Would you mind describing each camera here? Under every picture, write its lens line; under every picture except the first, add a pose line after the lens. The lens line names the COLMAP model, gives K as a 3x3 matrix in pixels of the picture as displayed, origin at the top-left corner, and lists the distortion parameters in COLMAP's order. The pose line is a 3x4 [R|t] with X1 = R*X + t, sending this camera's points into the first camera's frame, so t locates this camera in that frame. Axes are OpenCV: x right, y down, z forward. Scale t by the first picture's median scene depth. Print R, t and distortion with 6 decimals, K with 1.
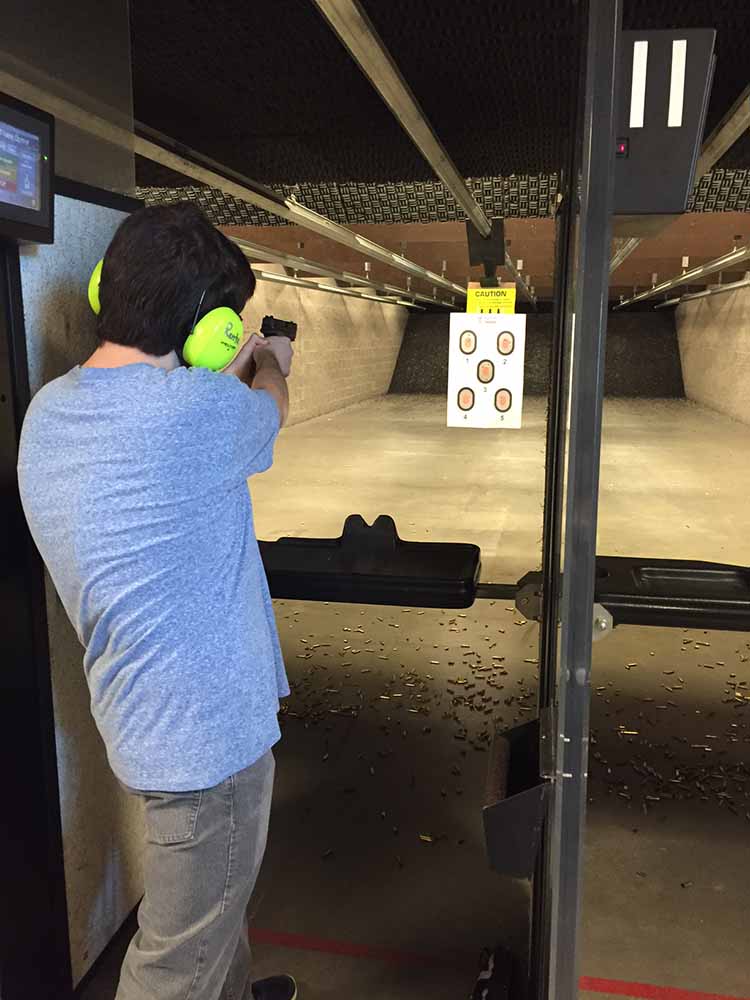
lens RADIAL K [[861.4, 0, 375.0], [0, 861.4, 500.0], [0, 0, 1]] dist [0.105588, -0.165260]
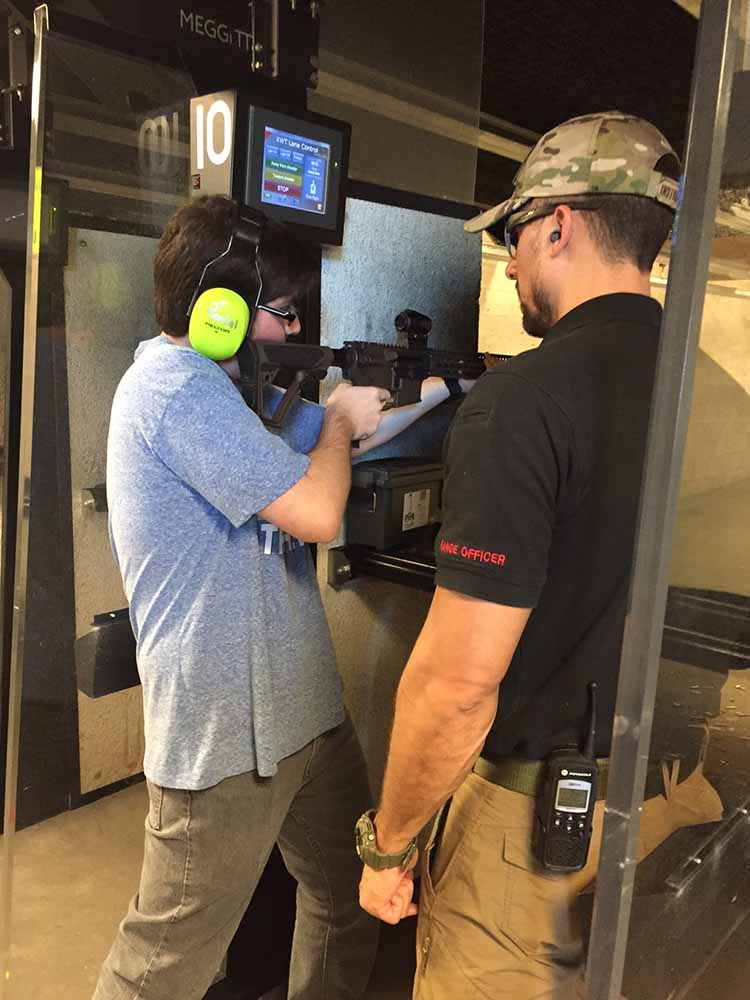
lens RADIAL K [[861.4, 0, 375.0], [0, 861.4, 500.0], [0, 0, 1]] dist [0.105588, -0.165260]
pose [[0.860126, 0.108344, -0.498443, 0.057292], [-0.122273, 0.992485, 0.004733, 0.001639], [0.495210, 0.056875, 0.866909, 0.028464]]
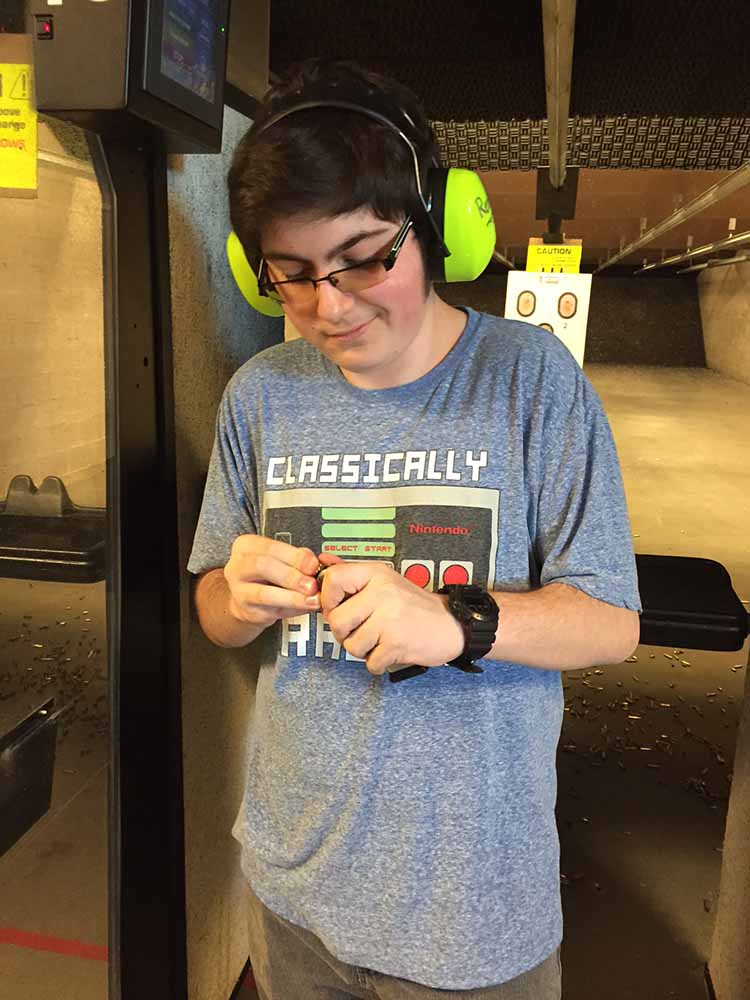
lens RADIAL K [[863.4, 0, 375.0], [0, 863.4, 500.0], [0, 0, 1]] dist [0.104135, -0.156487]
pose [[0.999600, 0.026374, 0.010221, -0.058635], [-0.026803, 0.998653, 0.044438, -0.008911], [-0.009035, -0.044694, 0.998960, 0.060542]]
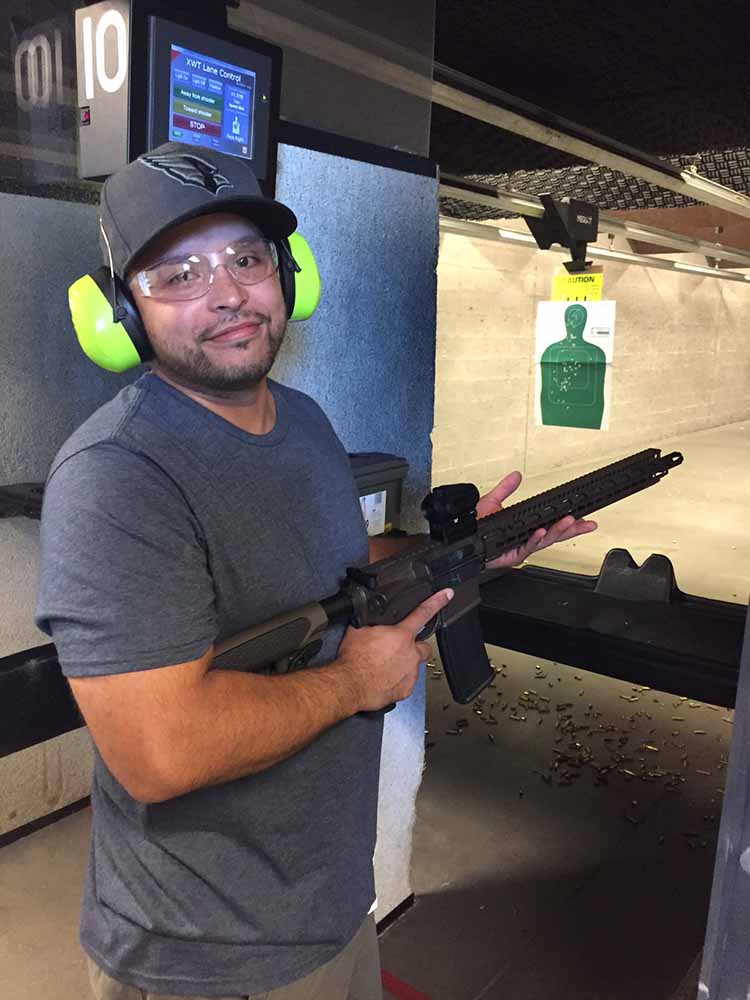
lens RADIAL K [[861.4, 0, 375.0], [0, 861.4, 500.0], [0, 0, 1]] dist [0.105588, -0.165260]
pose [[0.890693, 0.103842, -0.442586, 0.034752], [-0.103566, 0.994312, 0.024867, -0.006360], [0.442650, 0.023688, 0.896381, 0.066349]]
